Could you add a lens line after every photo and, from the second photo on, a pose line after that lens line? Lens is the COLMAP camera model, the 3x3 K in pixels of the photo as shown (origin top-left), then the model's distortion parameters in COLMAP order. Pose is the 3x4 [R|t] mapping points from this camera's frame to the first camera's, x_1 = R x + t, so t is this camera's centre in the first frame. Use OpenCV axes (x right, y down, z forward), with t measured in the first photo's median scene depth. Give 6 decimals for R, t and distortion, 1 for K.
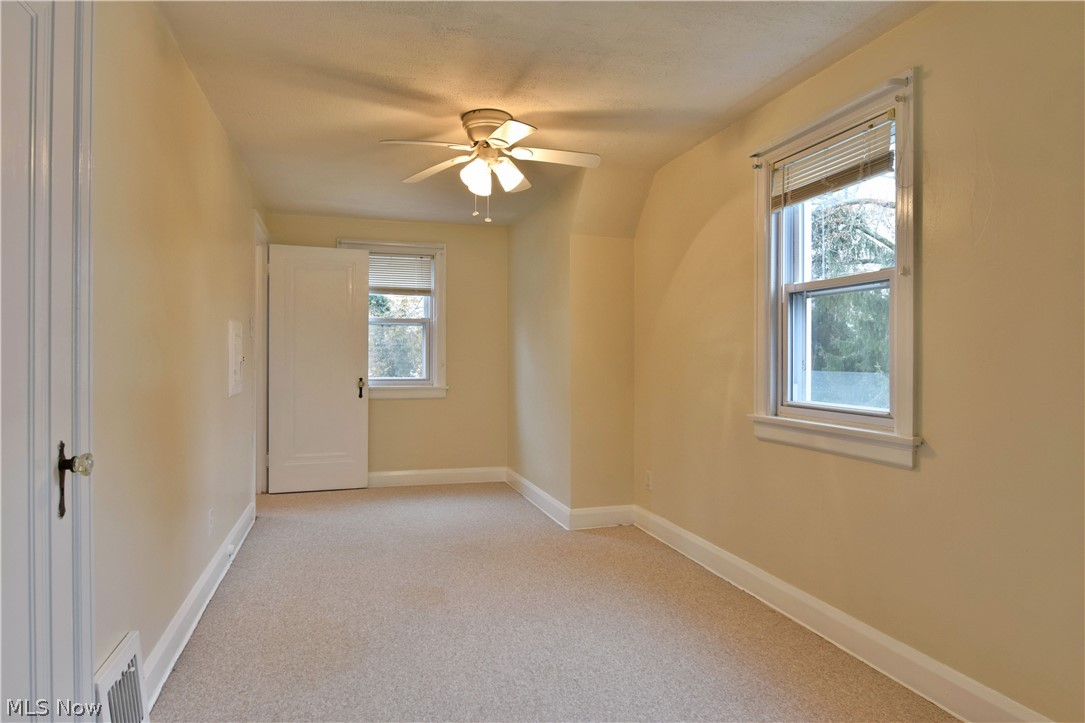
lens RADIAL K [[663.6, 0, 545.0], [0, 663.6, 363.4], [0, 0, 1]] dist [-0.012836, -0.002000]
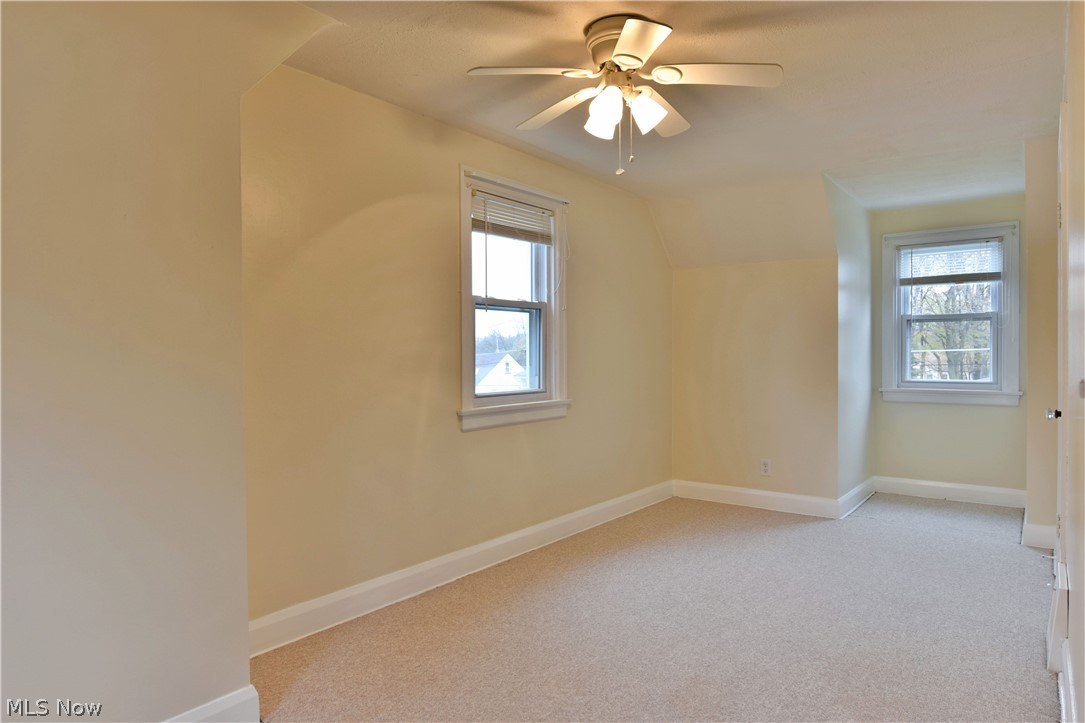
lens RADIAL K [[663.6, 0, 545.0], [0, 663.6, 363.4], [0, 0, 1]] dist [-0.012836, -0.002000]
pose [[-0.591468, -0.012370, 0.806233, -0.687938], [0.010844, 0.999670, 0.023294, -0.024630], [-0.806255, 0.022520, -0.591139, 1.646739]]
